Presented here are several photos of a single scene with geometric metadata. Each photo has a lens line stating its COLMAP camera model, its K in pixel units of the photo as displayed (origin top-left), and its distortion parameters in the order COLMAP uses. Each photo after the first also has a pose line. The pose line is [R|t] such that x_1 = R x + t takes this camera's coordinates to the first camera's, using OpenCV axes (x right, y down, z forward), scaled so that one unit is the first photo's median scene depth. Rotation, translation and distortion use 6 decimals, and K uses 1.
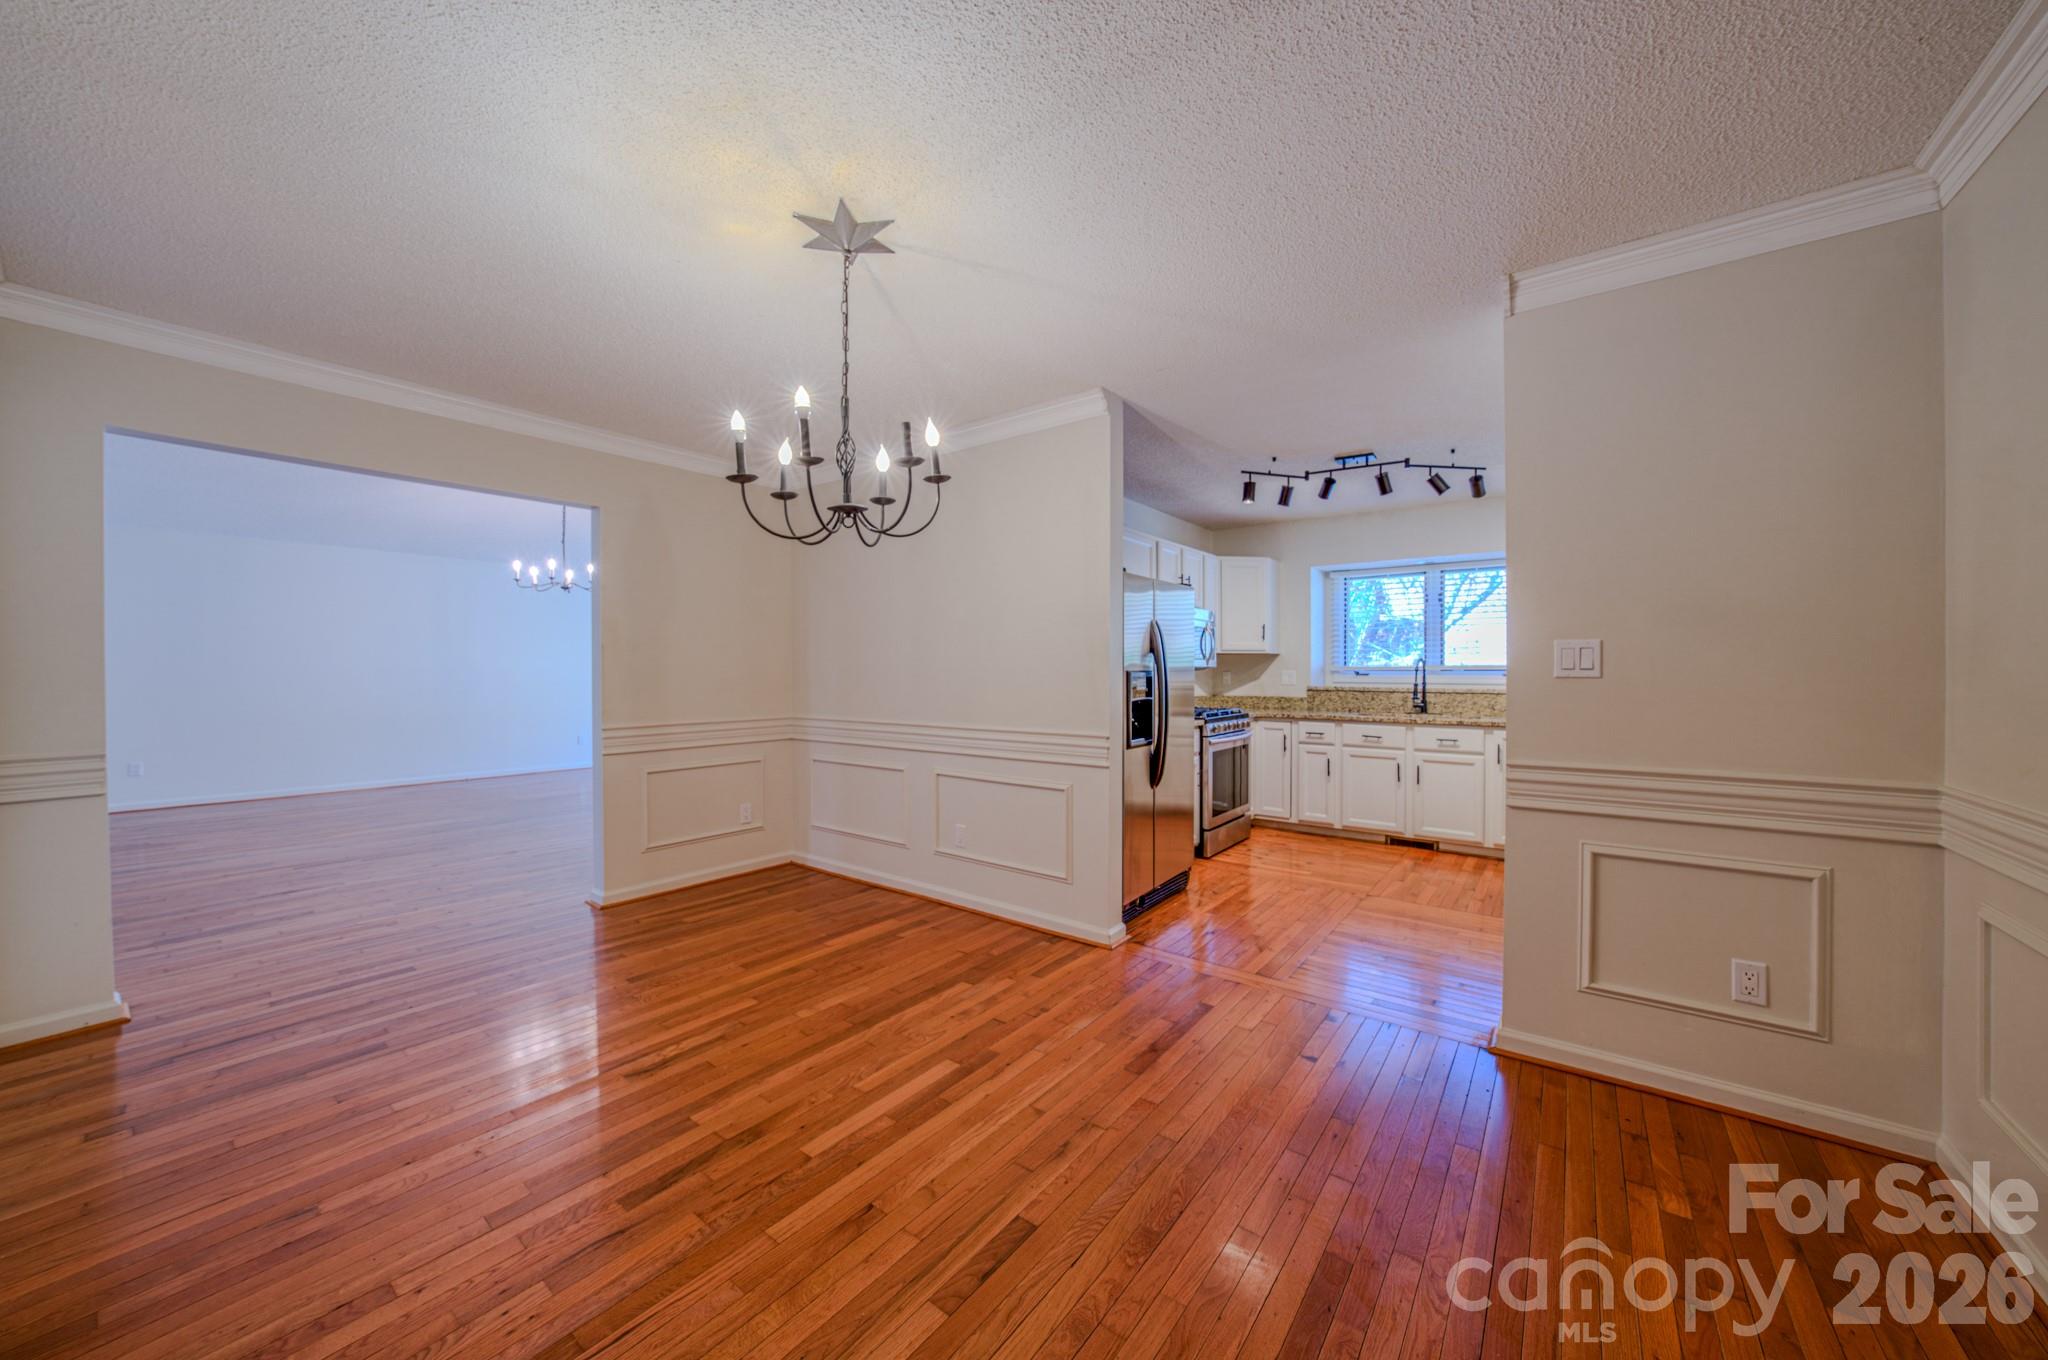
lens RADIAL K [[708.7, 0, 1025.3], [0, 708.7, 674.7], [0, 0, 1]] dist [-0.010812, -0.000007]
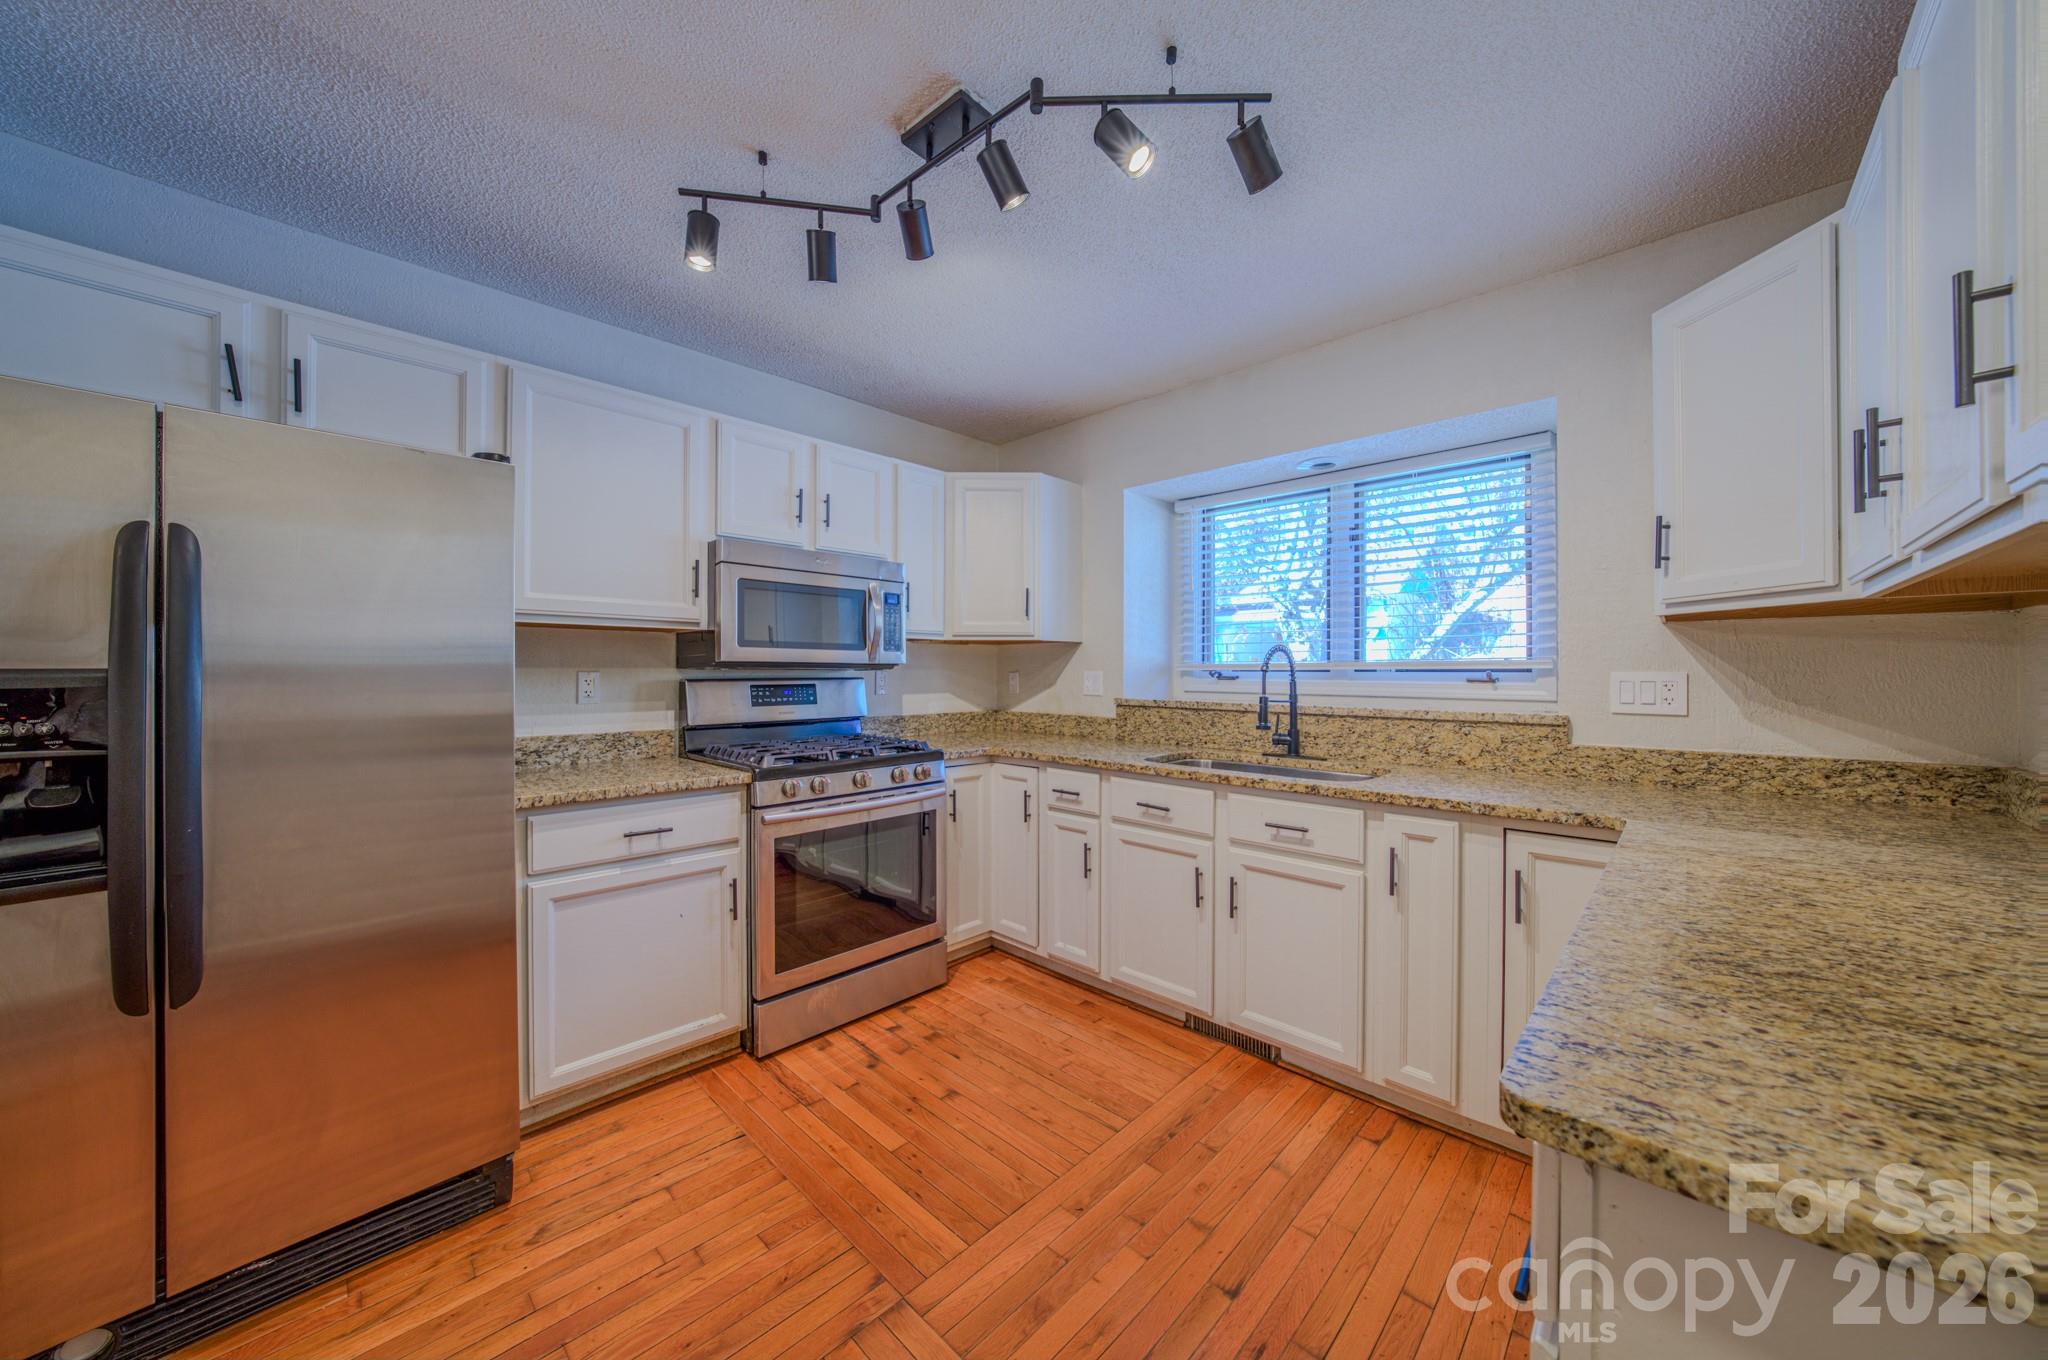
lens RADIAL K [[708.7, 0, 1010.9], [0, 708.7, 671.3], [0, 0, 1]] dist [-0.010812, -0.000007]
pose [[0.993512, 0.002272, -0.113706, 0.439521], [-0.002705, 0.999990, -0.003649, -0.003381], [0.113697, 0.003933, 0.993508, 0.496049]]
